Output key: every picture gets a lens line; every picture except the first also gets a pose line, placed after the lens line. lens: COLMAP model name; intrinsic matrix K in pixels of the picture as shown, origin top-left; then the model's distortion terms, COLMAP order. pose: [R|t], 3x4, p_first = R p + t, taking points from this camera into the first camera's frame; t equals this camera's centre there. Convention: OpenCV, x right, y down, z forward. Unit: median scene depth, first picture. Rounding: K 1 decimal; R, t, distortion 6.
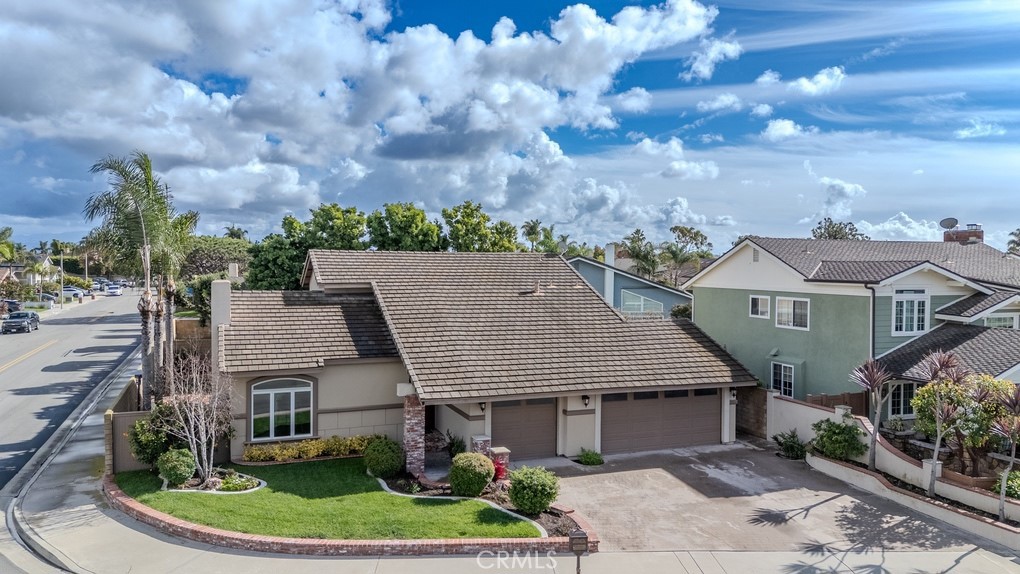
lens RADIAL K [[728.8, 0, 510.5], [0, 728.8, 290.4], [0, 0, 1]] dist [0.072040, 0.002393]
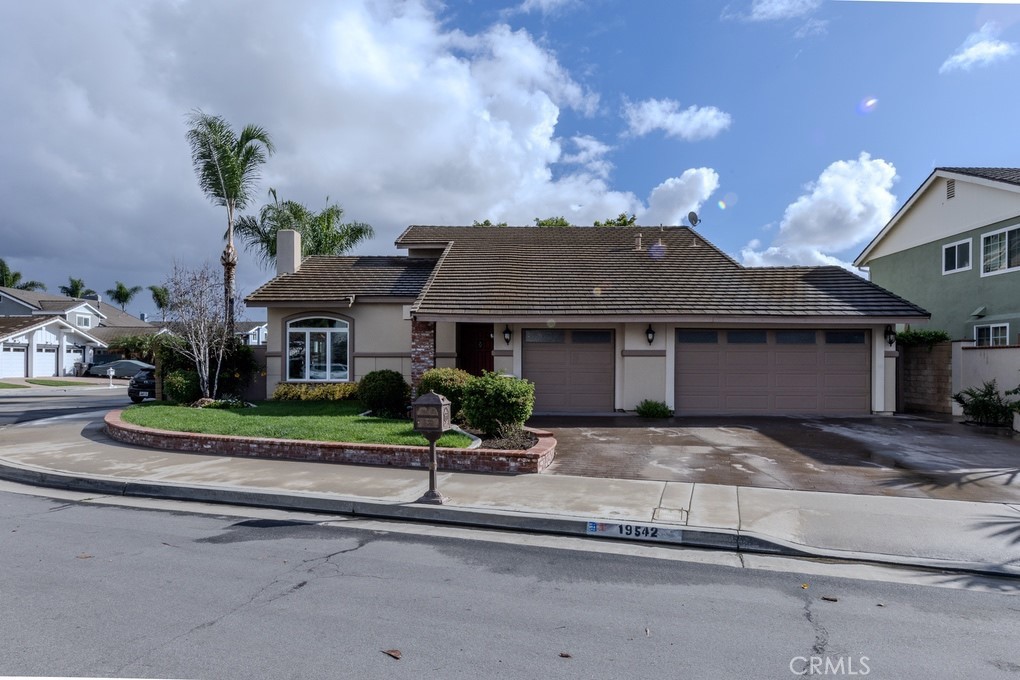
lens RADIAL K [[603.3, 0, 517.4], [0, 603.3, 366.6], [0, 0, 1]] dist [0.007652, 0.002782]
pose [[0.930359, -0.005041, -0.366614, 0.201266], [-0.005197, 0.999624, -0.026933, 0.197307], [0.366612, 0.026962, 0.929983, 0.371575]]
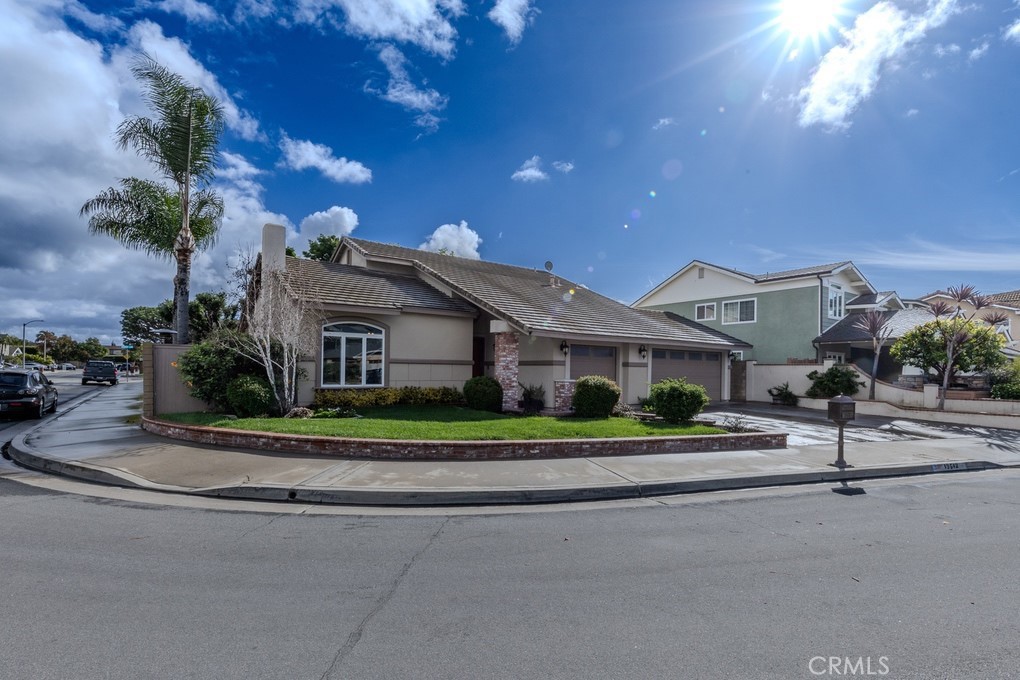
lens RADIAL K [[481.7, 0, 523.2], [0, 481.7, 371.8], [0, 0, 1]] dist [0.010922, -0.000085]
pose [[0.965428, 0.002396, 0.260659, -0.256160], [0.003962, 0.999707, -0.023864, 0.193051], [-0.260639, 0.024072, 0.965136, 0.347456]]
